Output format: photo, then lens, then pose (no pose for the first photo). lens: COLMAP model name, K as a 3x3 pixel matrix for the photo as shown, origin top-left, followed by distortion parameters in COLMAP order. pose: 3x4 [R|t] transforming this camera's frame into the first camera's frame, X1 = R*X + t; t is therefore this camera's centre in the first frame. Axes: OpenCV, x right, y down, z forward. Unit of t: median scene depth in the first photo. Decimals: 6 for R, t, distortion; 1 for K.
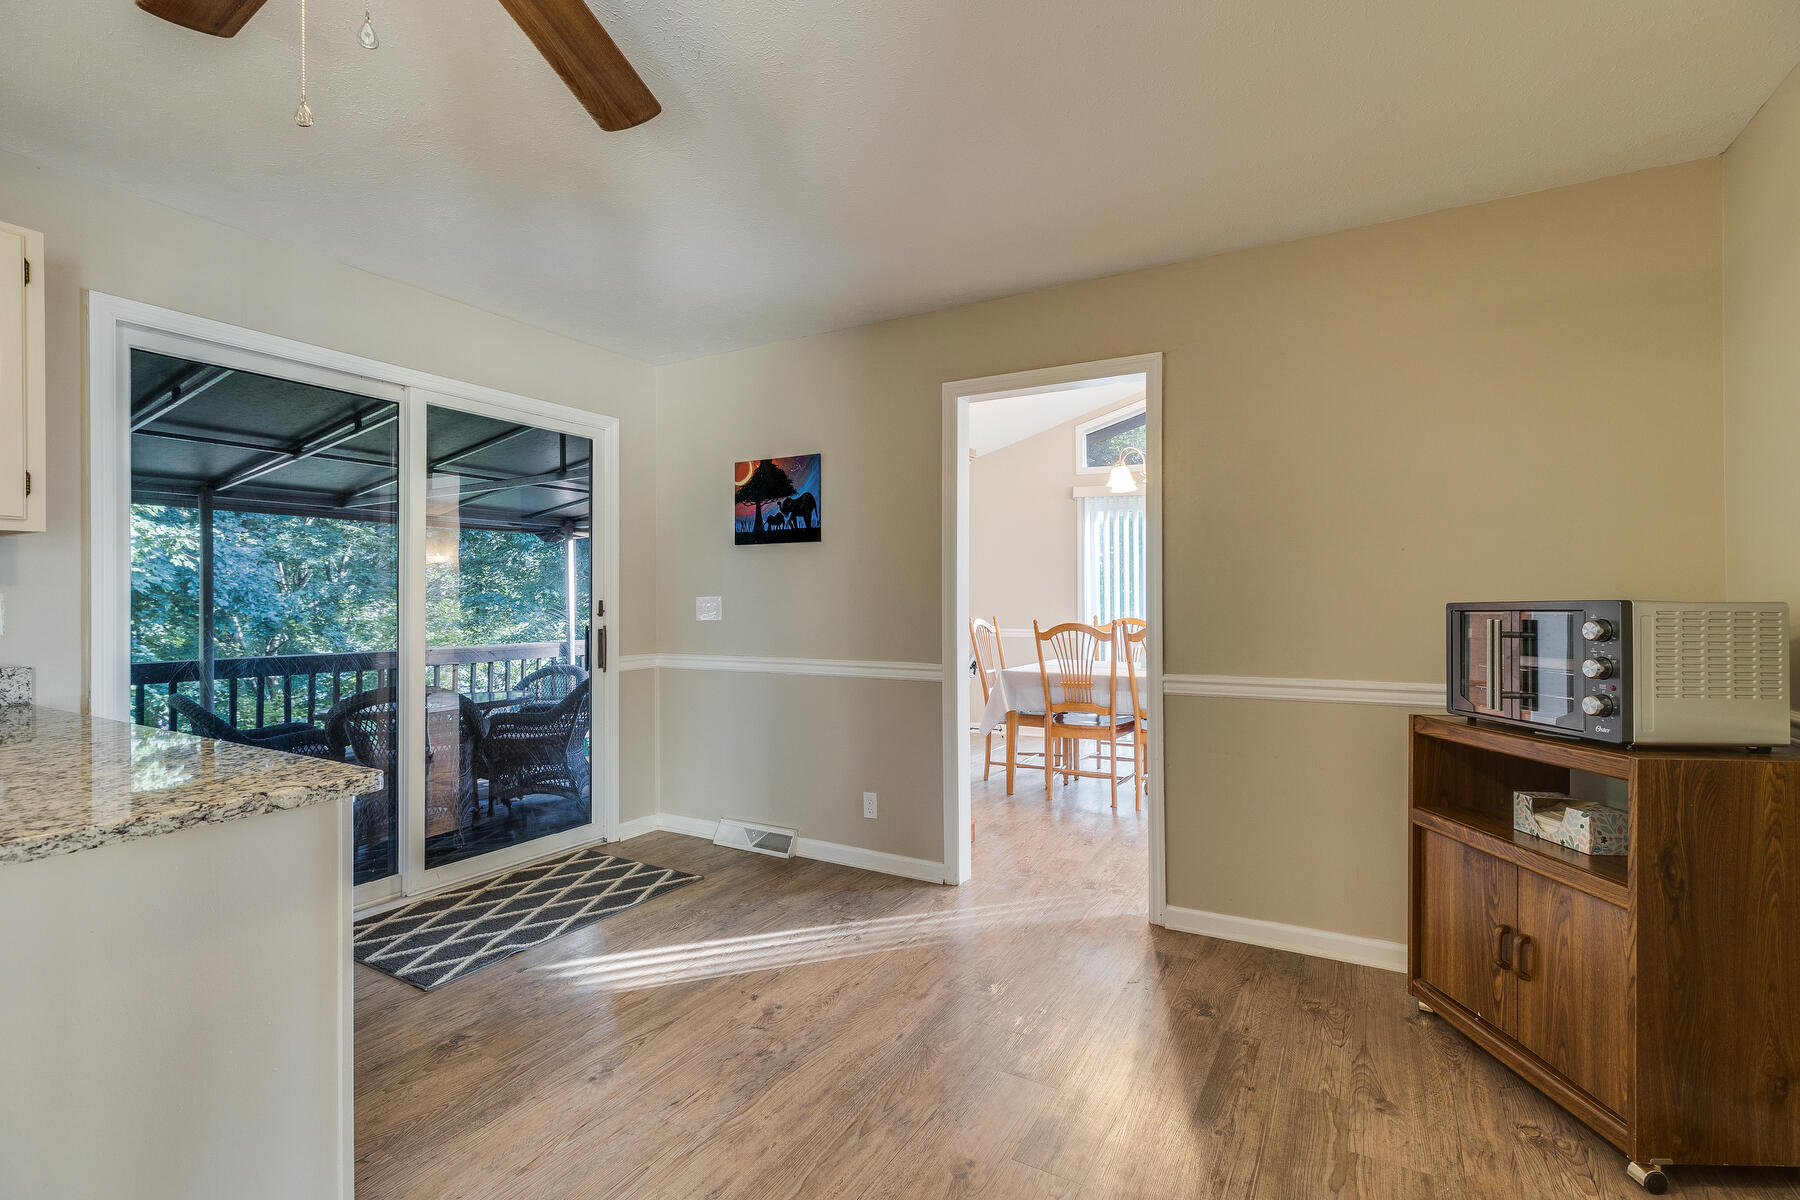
lens RADIAL K [[809.9, 0, 911.4], [0, 809.9, 598.1], [0, 0, 1]] dist [0.002407, -0.000490]
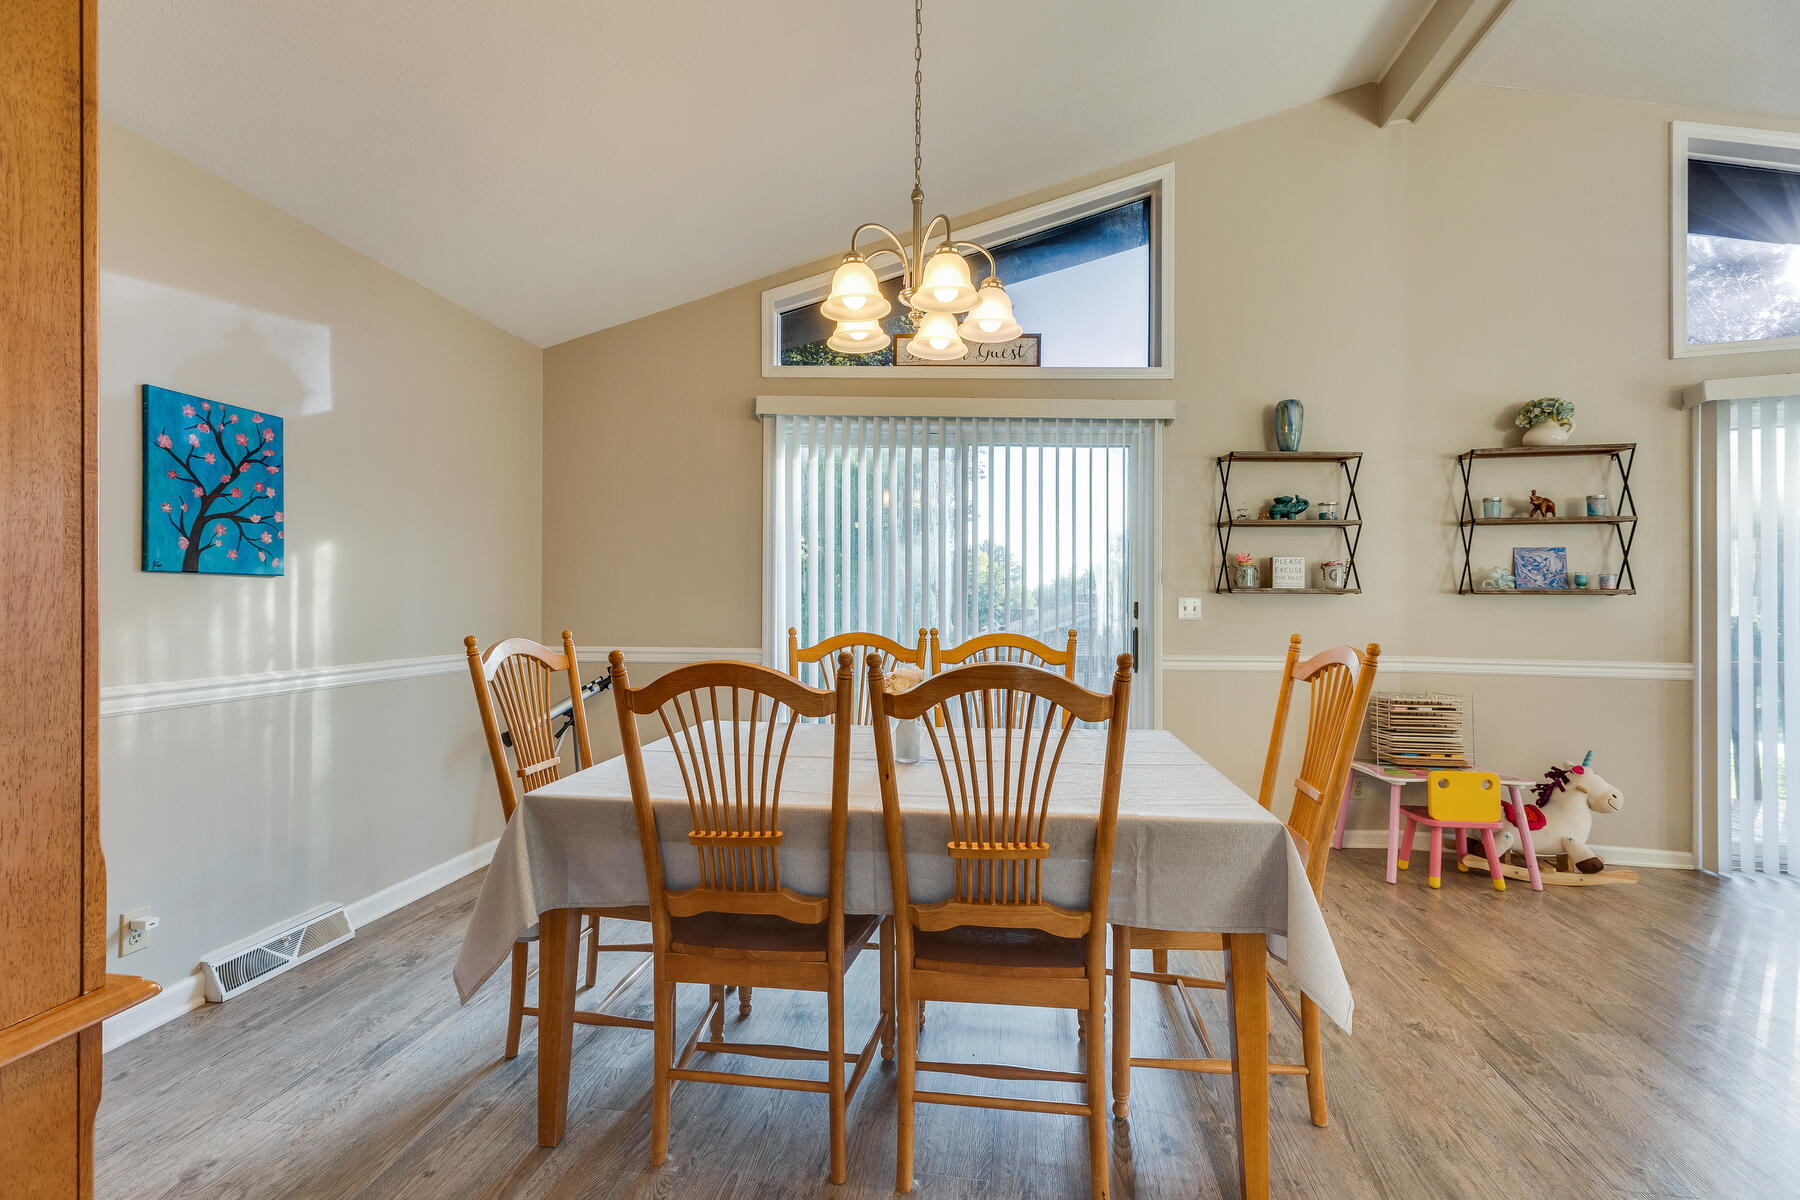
lens RADIAL K [[809.9, 0, 907.3], [0, 809.9, 598.6], [0, 0, 1]] dist [0.002407, -0.000490]
pose [[0.935462, 0.009134, 0.353310, 0.147938], [-0.008428, 0.999958, -0.003537, 0.004889], [-0.353327, 0.000332, 0.935500, 0.643855]]
